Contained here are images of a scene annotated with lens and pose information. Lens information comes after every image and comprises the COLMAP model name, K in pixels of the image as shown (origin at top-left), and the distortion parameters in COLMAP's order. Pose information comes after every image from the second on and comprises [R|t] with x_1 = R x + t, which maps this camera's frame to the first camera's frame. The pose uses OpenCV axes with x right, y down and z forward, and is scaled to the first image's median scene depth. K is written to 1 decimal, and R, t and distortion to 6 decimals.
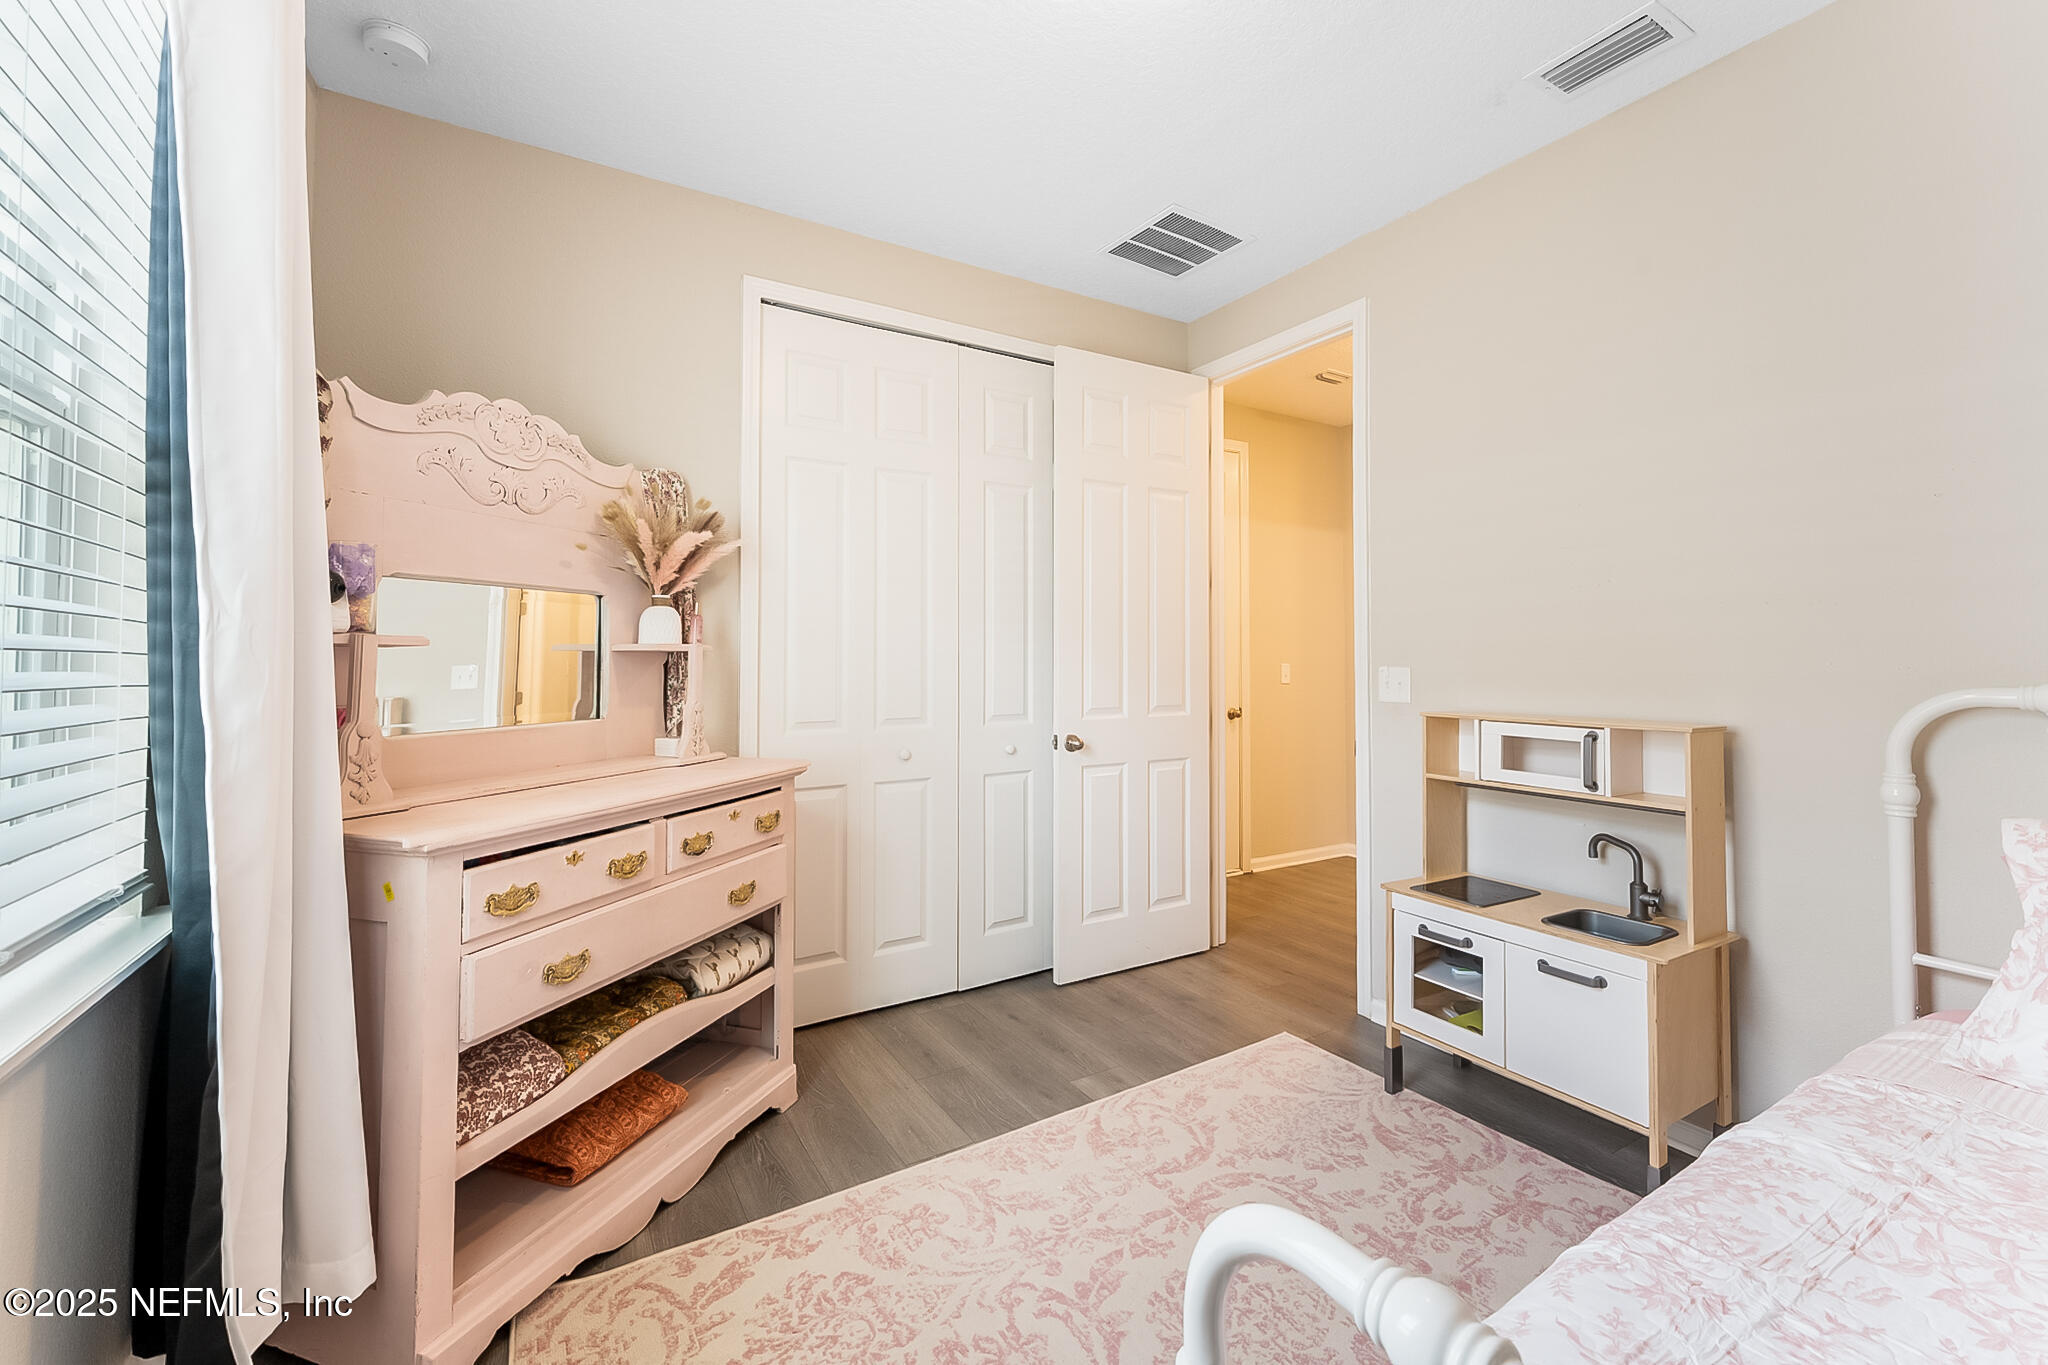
lens RADIAL K [[846.3, 0, 1024.0], [0, 846.3, 641.5], [0, 0, 1]] dist [-0.000074, 0.000001]
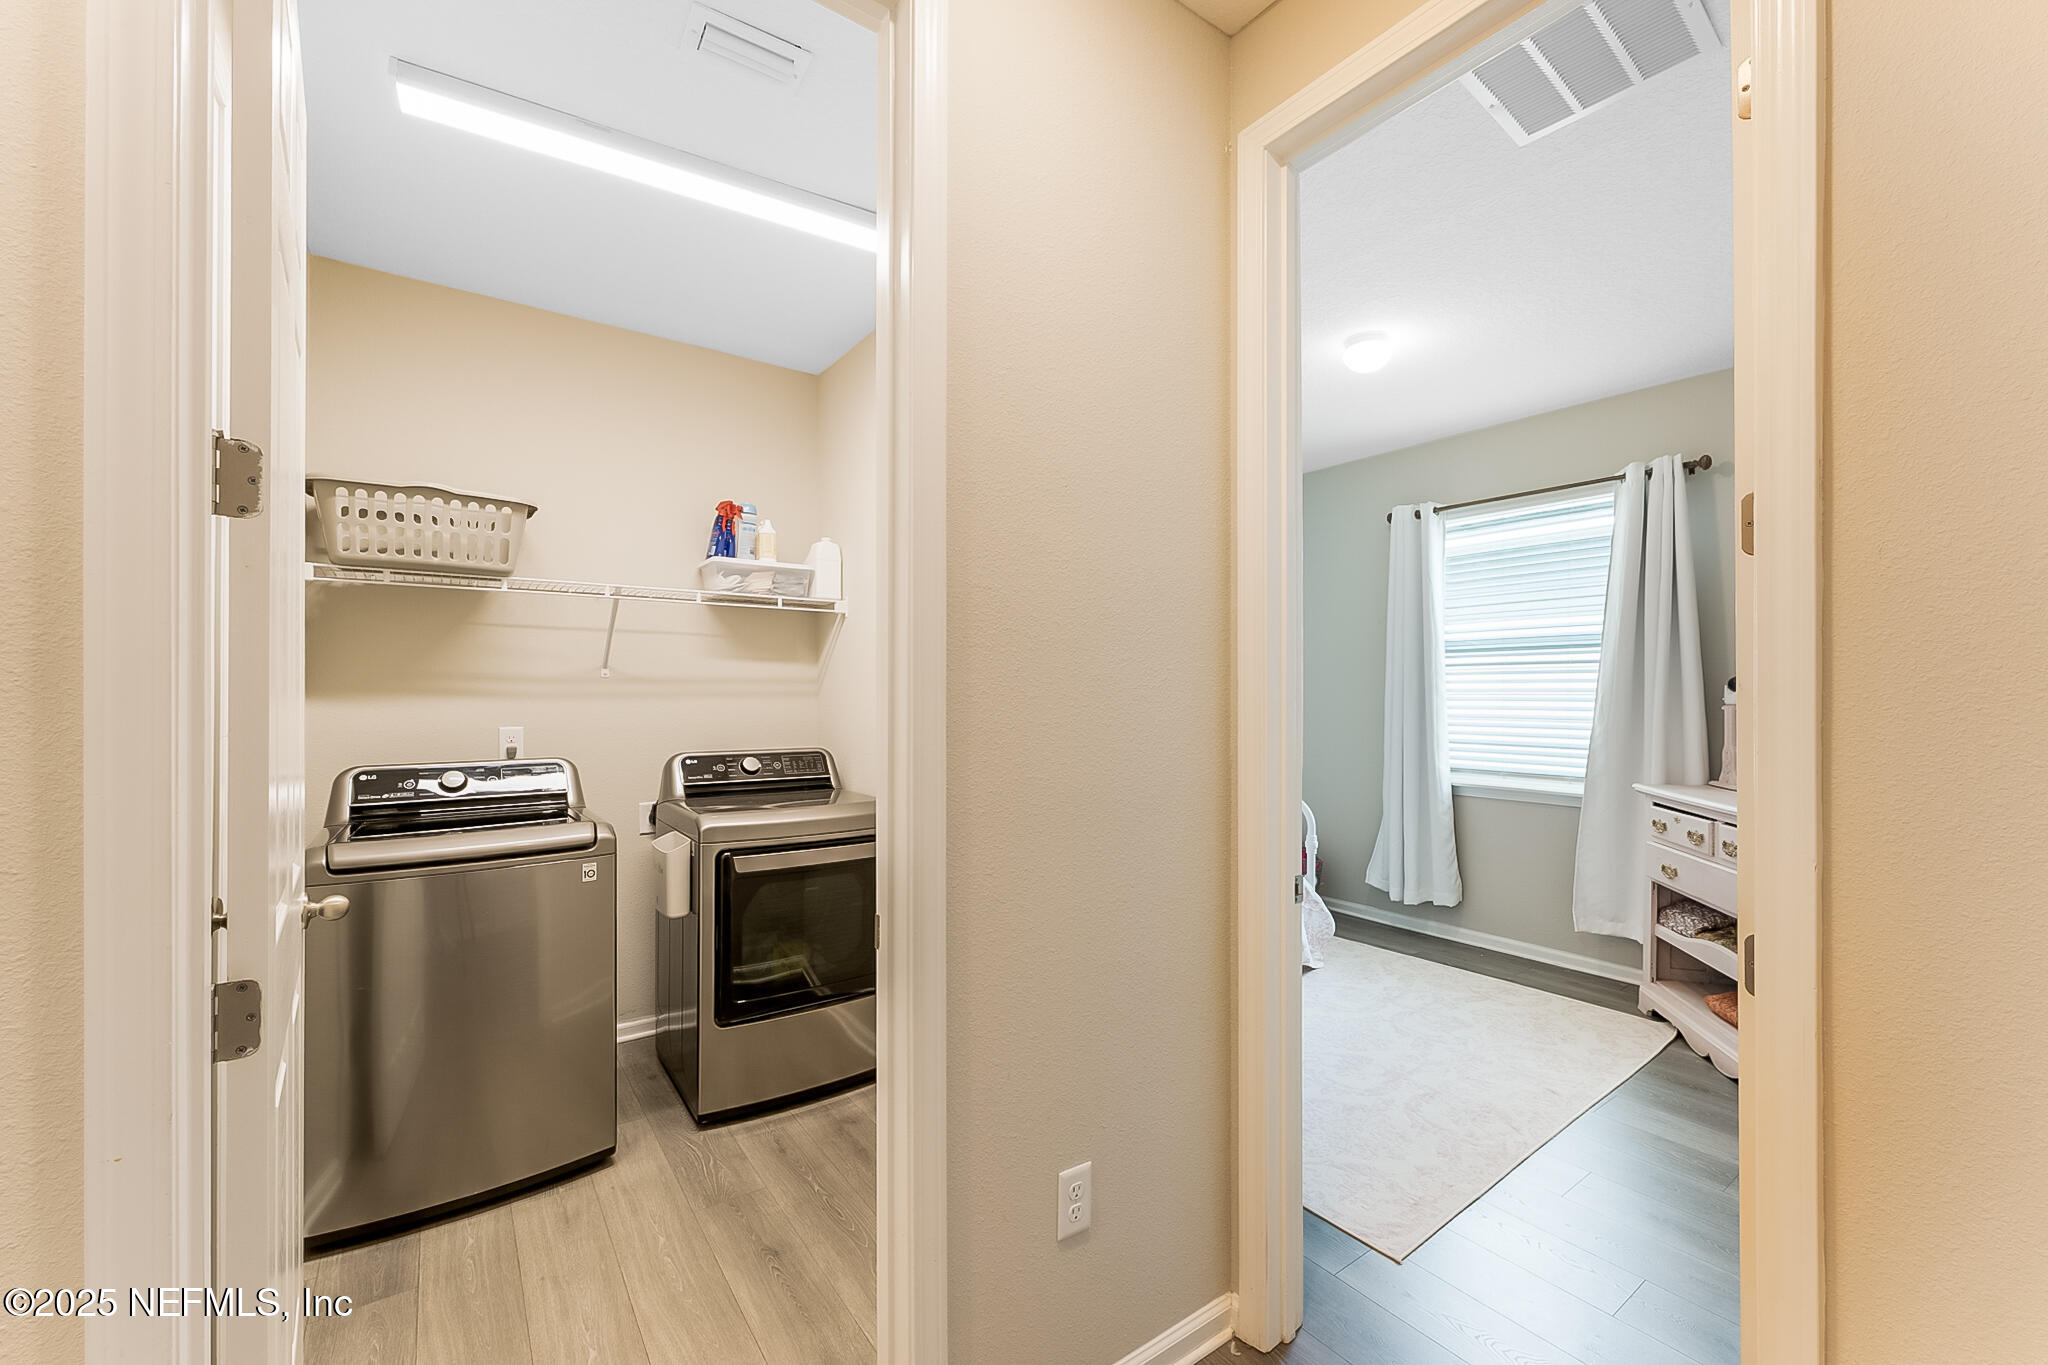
lens RADIAL K [[824.6, 0, 1027.2], [0, 824.6, 687.7], [0, 0, 1]] dist [-0.001047, -0.000176]
pose [[-0.996510, -0.001636, -0.083462, 1.145715], [0.000578, 0.999649, -0.026502, 0.000575], [0.083476, -0.026458, -0.996158, 2.830930]]
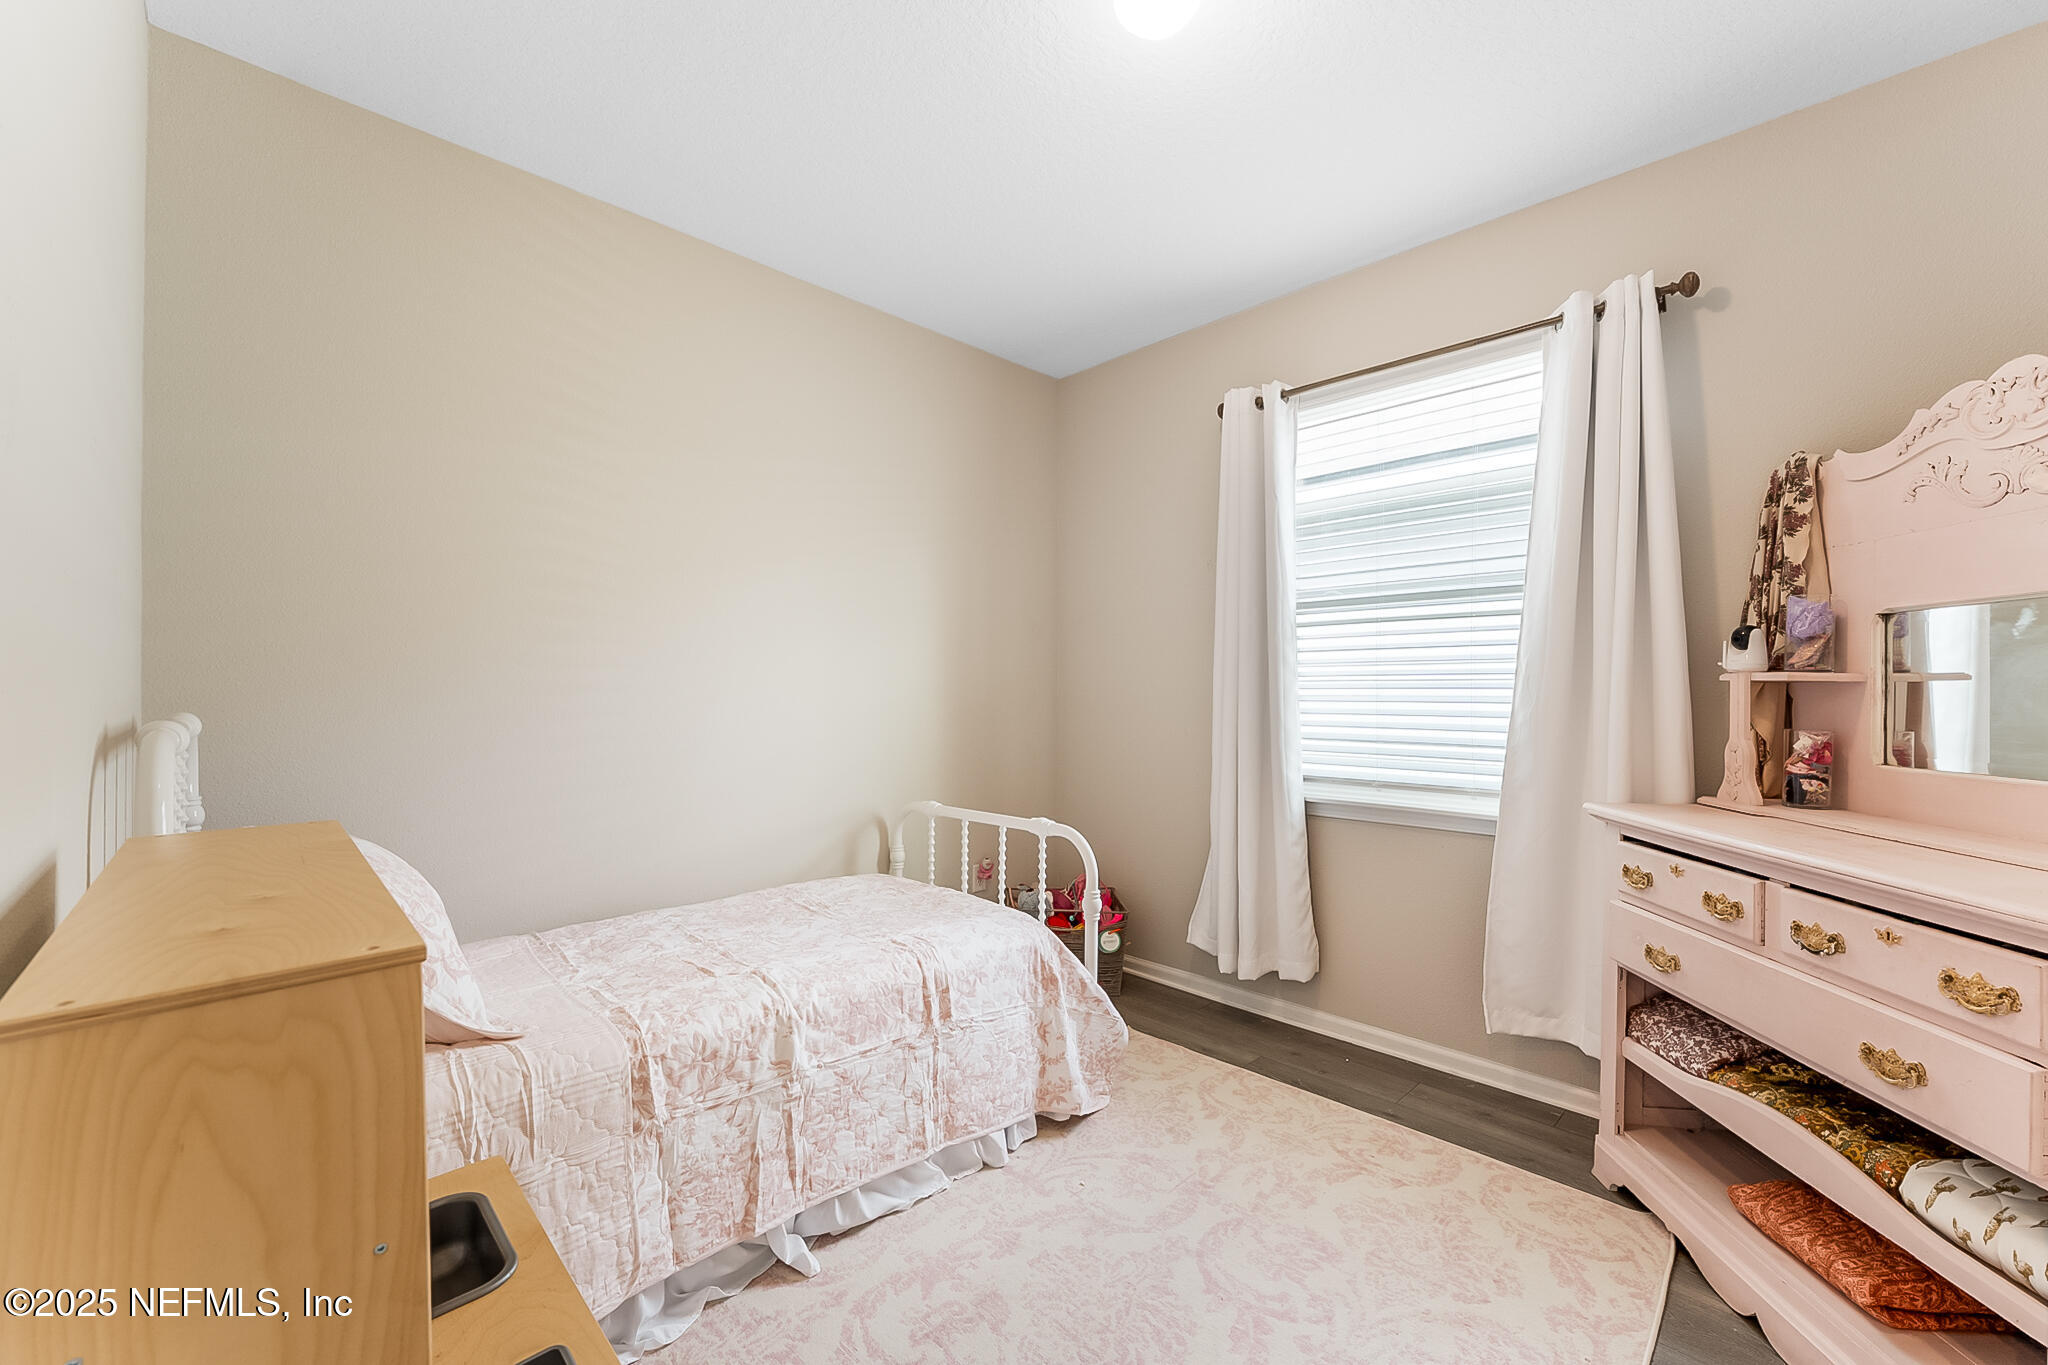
lens RADIAL K [[824.6, 0, 1027.2], [0, 824.6, 687.7], [0, 0, 1]] dist [-0.001047, -0.000176]
pose [[-0.971959, -0.004115, -0.235115, 0.569014], [0.001672, 0.999701, -0.024408, 0.040935], [0.235145, -0.024117, -0.971661, 1.895414]]
